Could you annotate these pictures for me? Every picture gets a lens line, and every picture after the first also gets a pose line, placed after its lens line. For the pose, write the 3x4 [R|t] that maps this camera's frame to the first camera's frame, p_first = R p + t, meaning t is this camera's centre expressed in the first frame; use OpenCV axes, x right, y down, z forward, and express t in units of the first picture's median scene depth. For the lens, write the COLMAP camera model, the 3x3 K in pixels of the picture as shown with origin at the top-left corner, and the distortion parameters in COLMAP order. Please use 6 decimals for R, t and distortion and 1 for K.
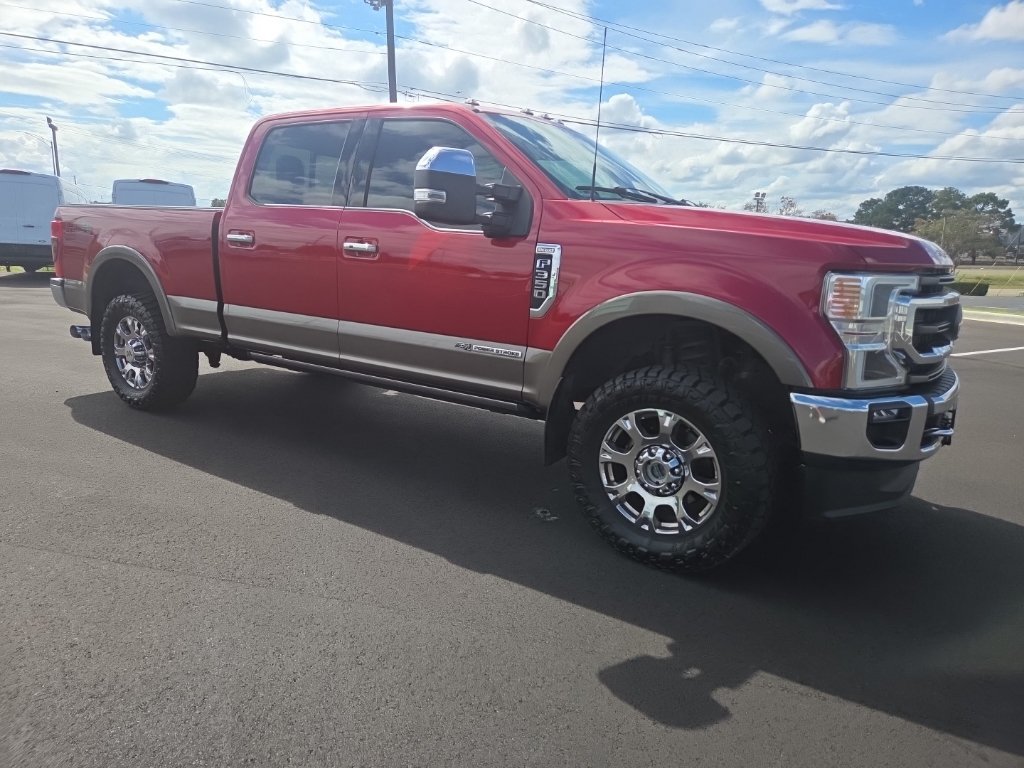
lens RADIAL K [[685.2, 0, 495.8], [0, 685.2, 382.6], [0, 0, 1]] dist [0.066125, -0.056121]
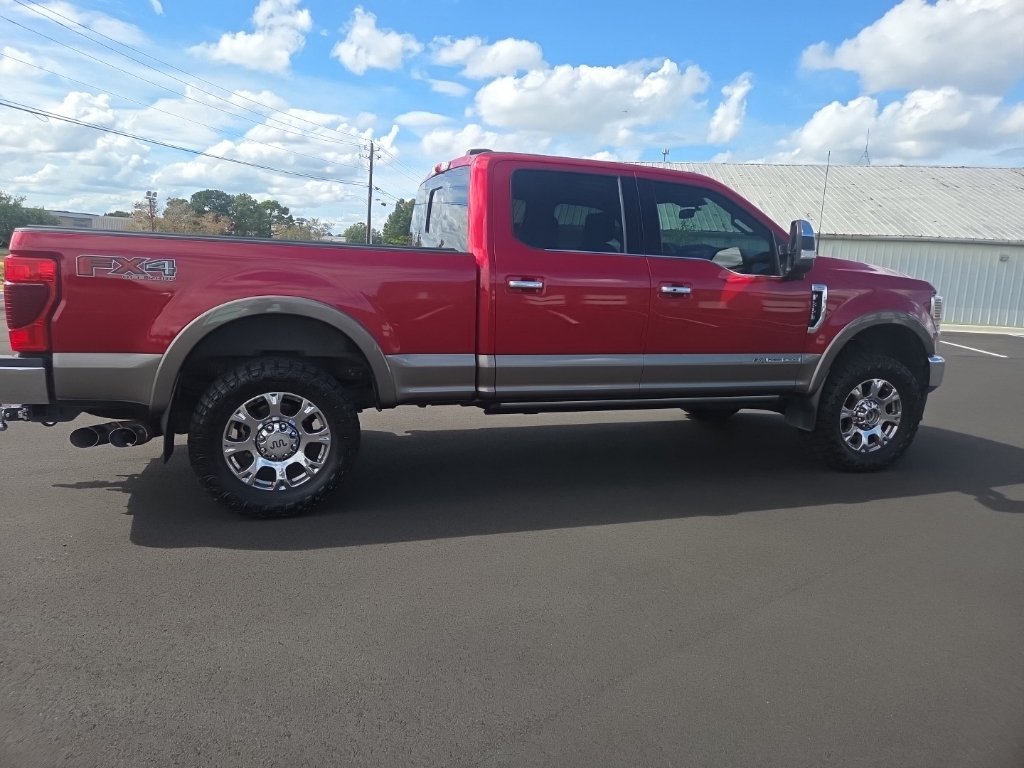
lens RADIAL K [[685.2, 0, 498.5], [0, 685.2, 375.9], [0, 0, 1]] dist [0.066125, -0.056121]
pose [[0.593945, -0.143954, 0.791522, -1.109644], [0.147273, 0.986691, 0.068939, -0.148298], [-0.790911, 0.075624, 0.607240, 0.450314]]
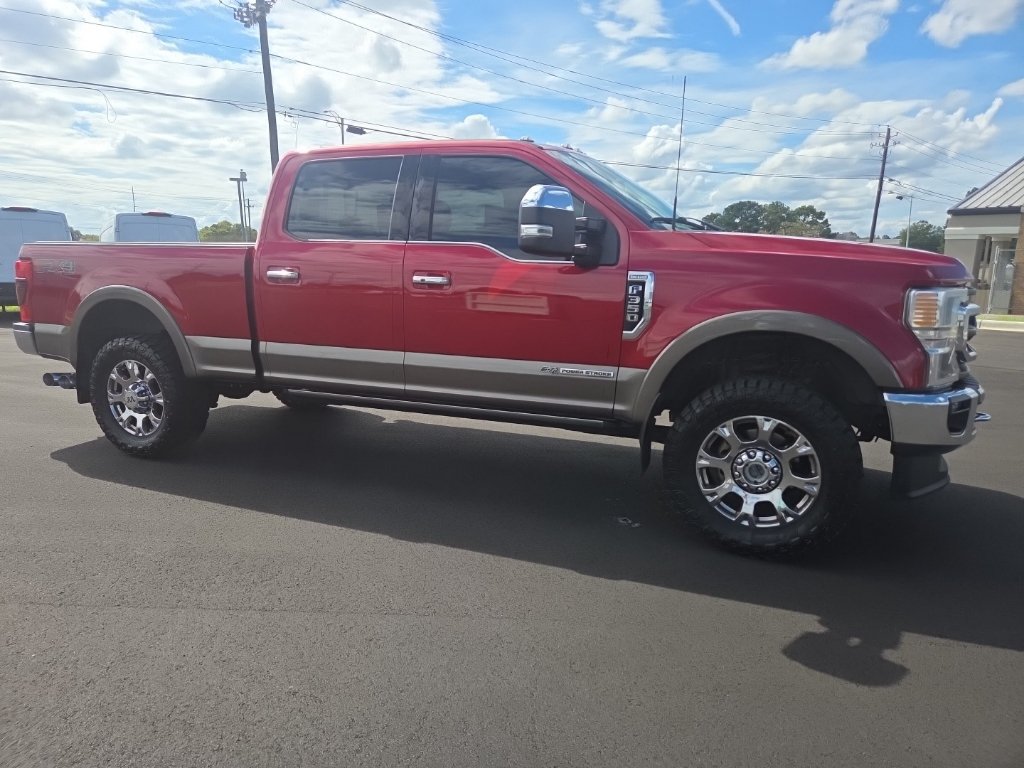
lens RADIAL K [[685.2, 0, 498.2], [0, 685.2, 392.9], [0, 0, 1]] dist [0.066125, -0.056121]
pose [[0.980865, -0.066135, 0.183113, -0.248523], [0.068161, 0.997663, -0.004784, -0.014241], [-0.182369, 0.017174, 0.983080, -0.018184]]
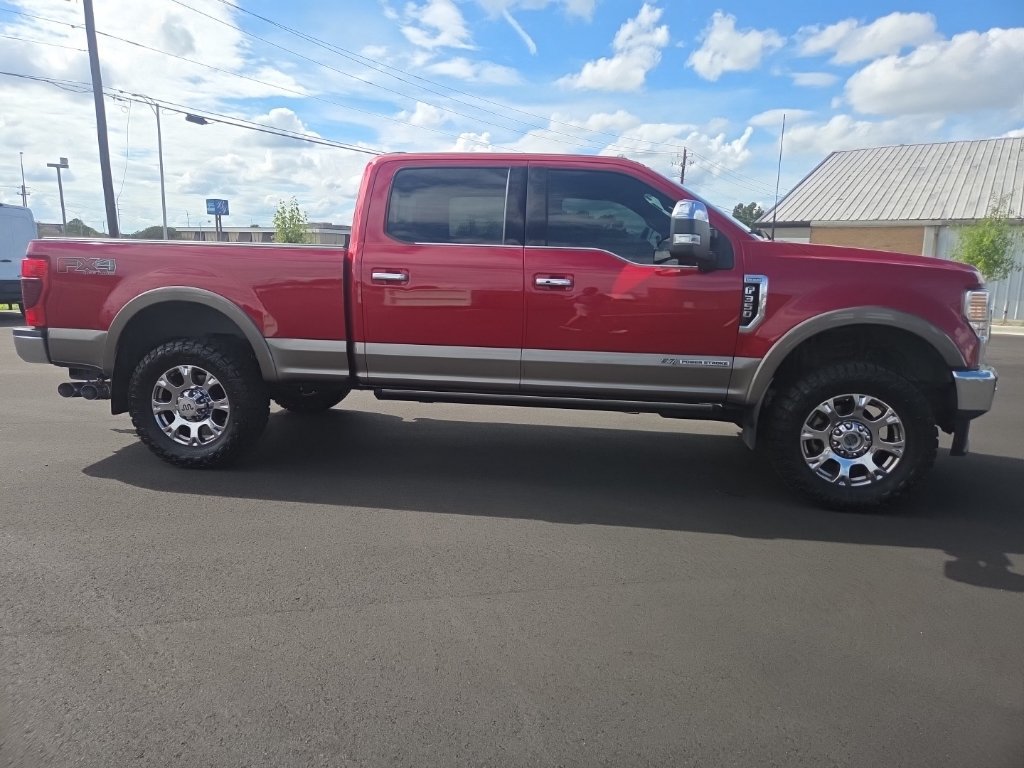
lens RADIAL K [[685.2, 0, 497.9], [0, 685.2, 373.5], [0, 0, 1]] dist [0.066125, -0.056121]
pose [[0.897928, -0.090442, 0.430750, -0.644041], [0.104715, 0.994457, -0.009486, -0.040493], [-0.427504, 0.053623, 0.902422, 0.039309]]
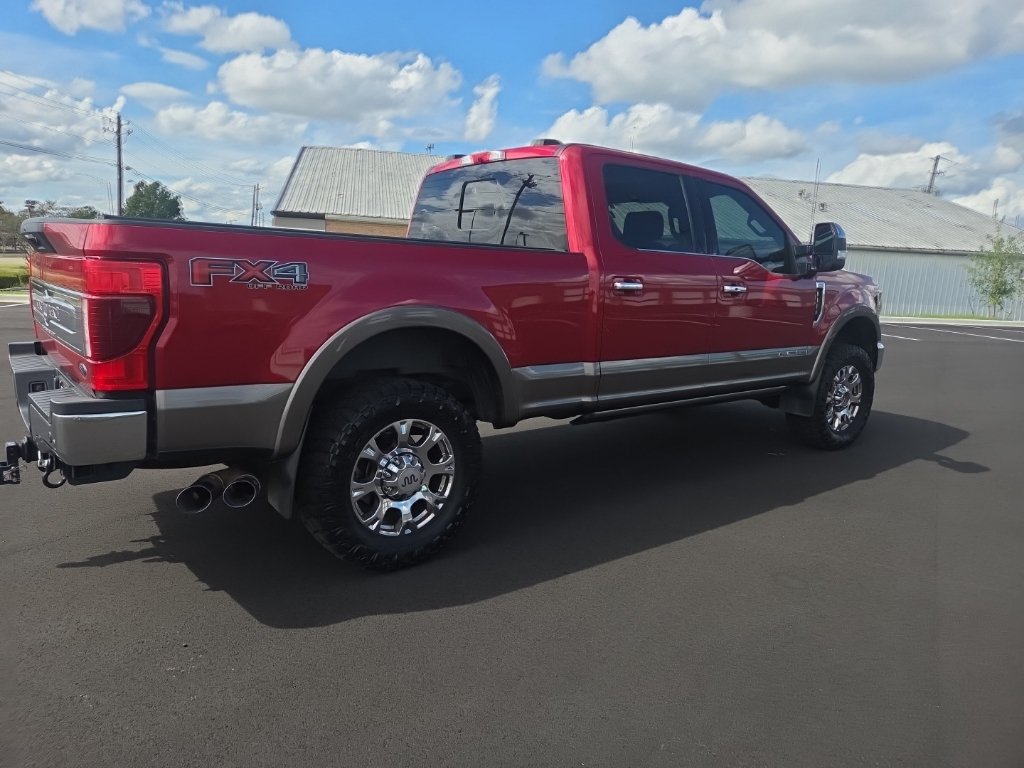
lens RADIAL K [[685.2, 0, 504.1], [0, 685.2, 383.9], [0, 0, 1]] dist [0.066125, -0.056121]
pose [[0.294093, -0.187874, 0.937130, -1.232063], [0.167346, 0.975466, 0.143042, -0.229708], [-0.941012, 0.114757, 0.318318, 0.848028]]
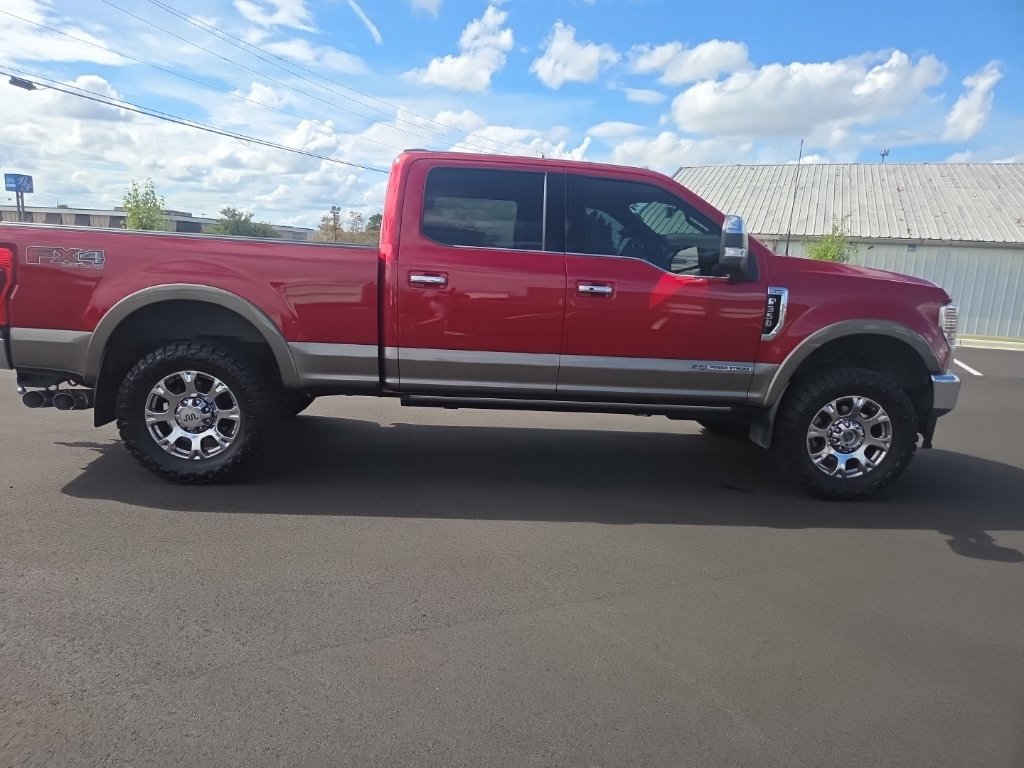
lens RADIAL K [[685.2, 0, 499.4], [0, 685.2, 389.9], [0, 0, 1]] dist [0.066125, -0.056121]
pose [[0.781686, -0.108609, 0.614142, -0.865041], [0.107083, 0.993469, 0.039396, -0.077872], [-0.614410, 0.034969, 0.788212, 0.175716]]
